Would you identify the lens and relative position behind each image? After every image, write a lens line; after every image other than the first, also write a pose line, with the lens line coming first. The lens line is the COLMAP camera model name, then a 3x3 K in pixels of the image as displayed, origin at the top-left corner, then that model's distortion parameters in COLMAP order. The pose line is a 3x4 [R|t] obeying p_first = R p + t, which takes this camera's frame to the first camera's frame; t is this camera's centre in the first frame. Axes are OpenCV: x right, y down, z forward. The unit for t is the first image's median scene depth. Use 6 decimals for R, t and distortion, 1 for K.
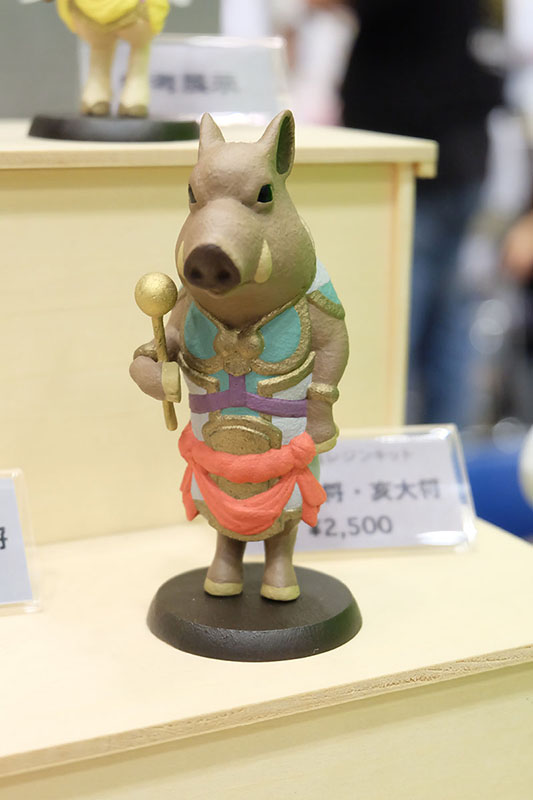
lens RADIAL K [[1524.1, 0, 266.5], [0, 1524.1, 400.0], [0, 0, 1]] dist [-0.037211, -0.372528]
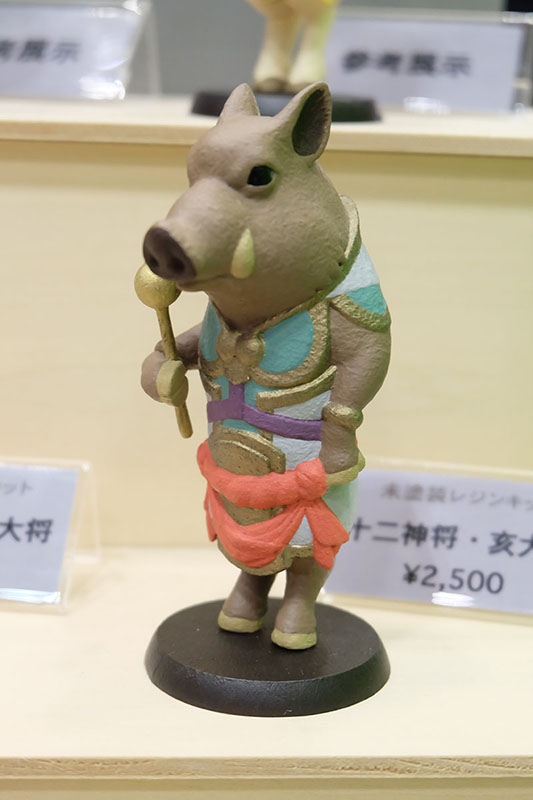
lens RADIAL K [[1524.1, 0, 266.5], [0, 1524.1, 400.0], [0, 0, 1]] dist [-0.037211, -0.372528]
pose [[0.908546, 0.110303, -0.402960, 0.346300], [-0.112142, 0.993508, 0.019113, -0.025048], [0.402453, 0.027824, 0.915018, 0.205426]]
